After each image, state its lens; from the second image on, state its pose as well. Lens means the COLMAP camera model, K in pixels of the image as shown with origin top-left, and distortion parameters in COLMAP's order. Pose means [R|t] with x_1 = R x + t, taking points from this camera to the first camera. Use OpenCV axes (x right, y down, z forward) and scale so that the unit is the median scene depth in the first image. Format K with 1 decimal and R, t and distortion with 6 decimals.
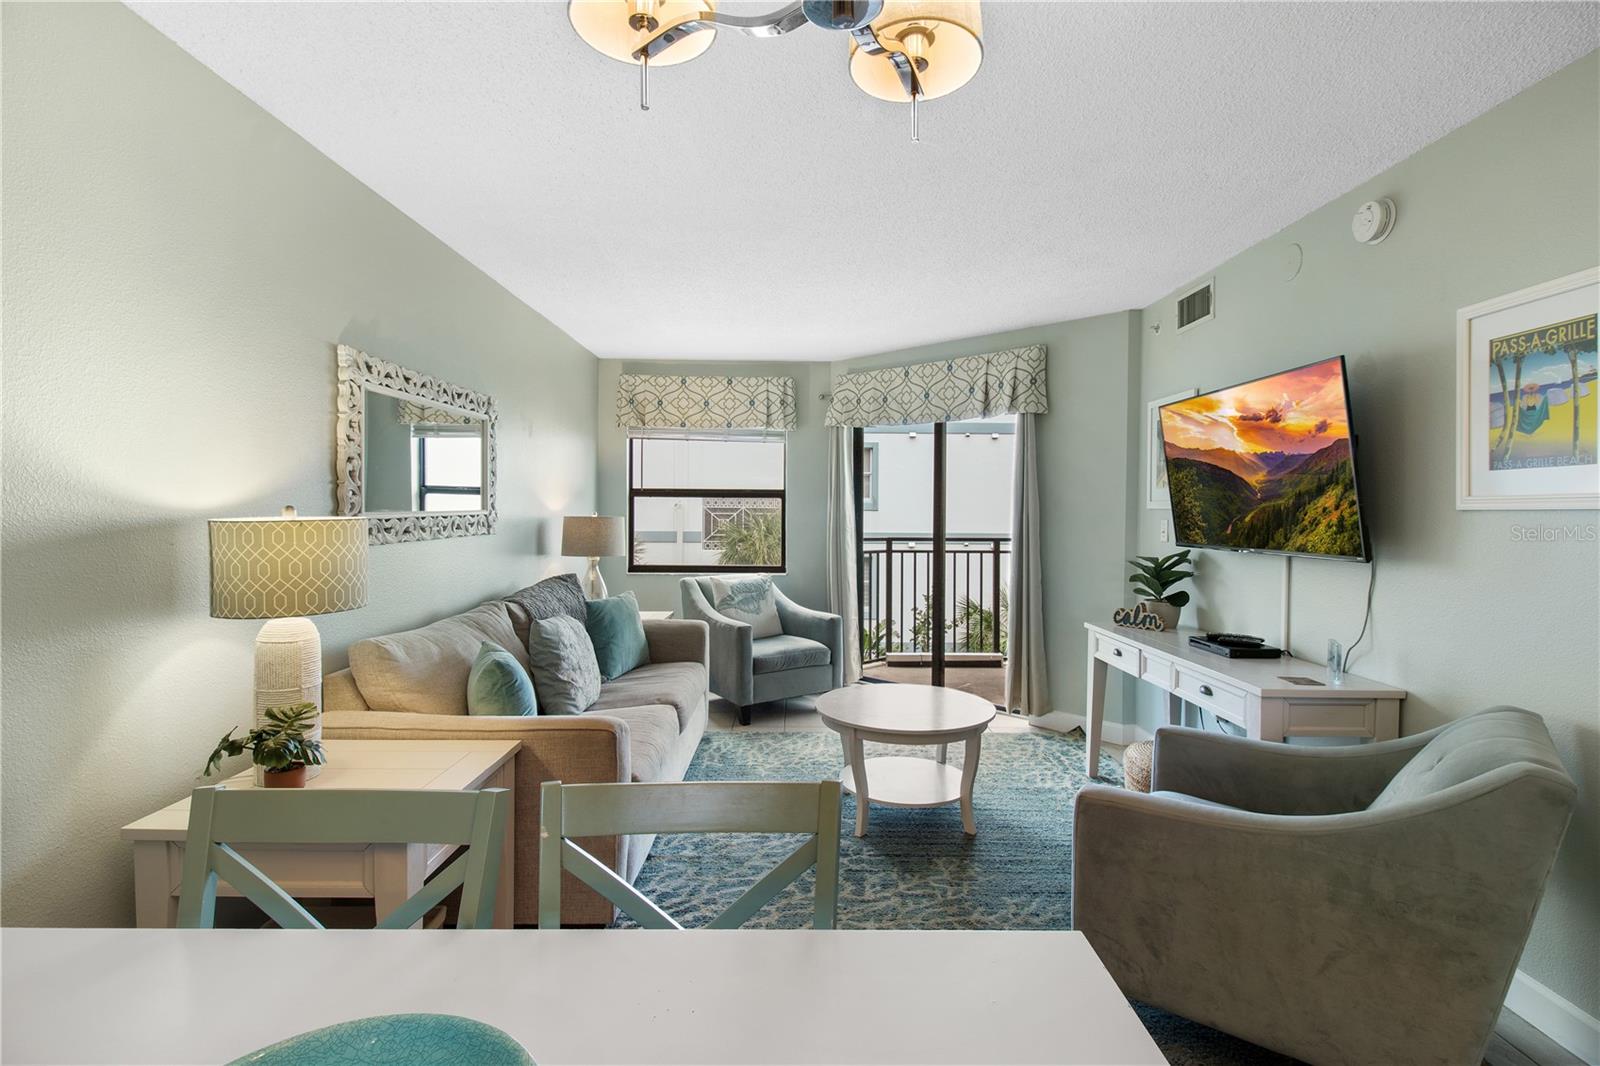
lens RADIAL K [[746.0, 0, 825.9], [0, 746.0, 513.2], [0, 0, 1]] dist [0.012323, -0.009454]
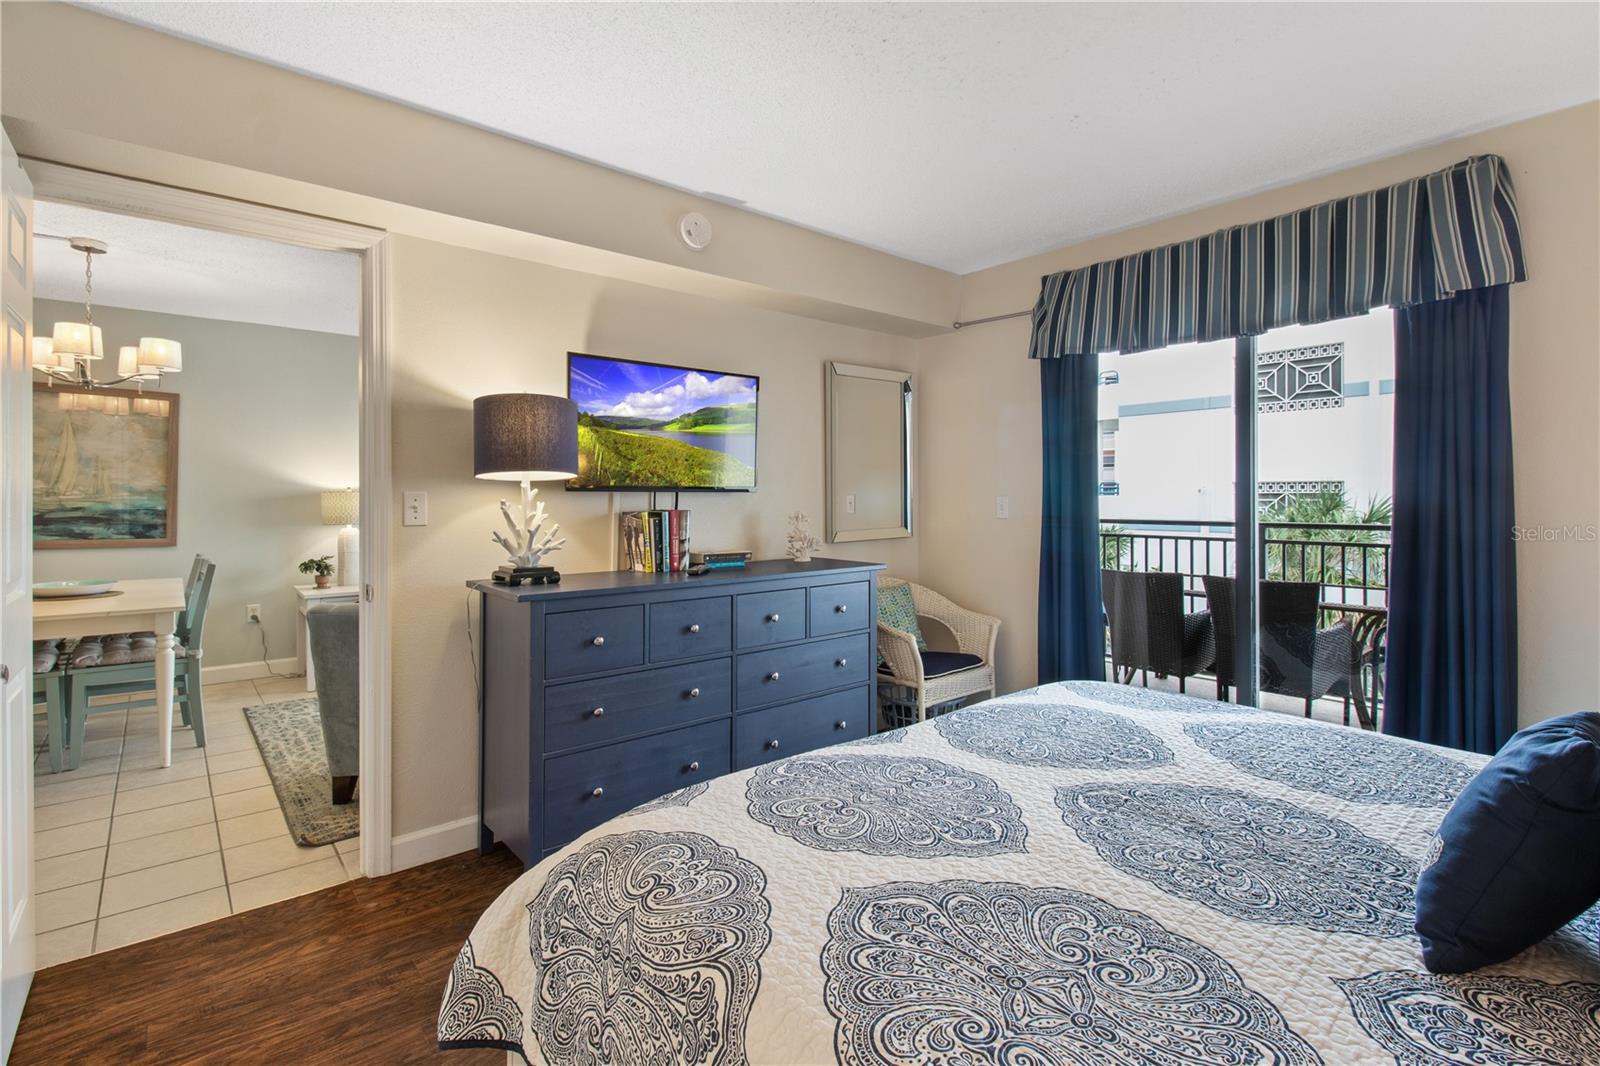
lens RADIAL K [[746.0, 0, 809.8], [0, 746.0, 492.2], [0, 0, 1]] dist [0.012323, -0.009454]
pose [[0.642502, -0.011570, -0.766196, 1.330992], [0.000199, 0.999888, -0.014932, 0.027129], [0.766284, 0.009441, 0.642433, 0.274993]]
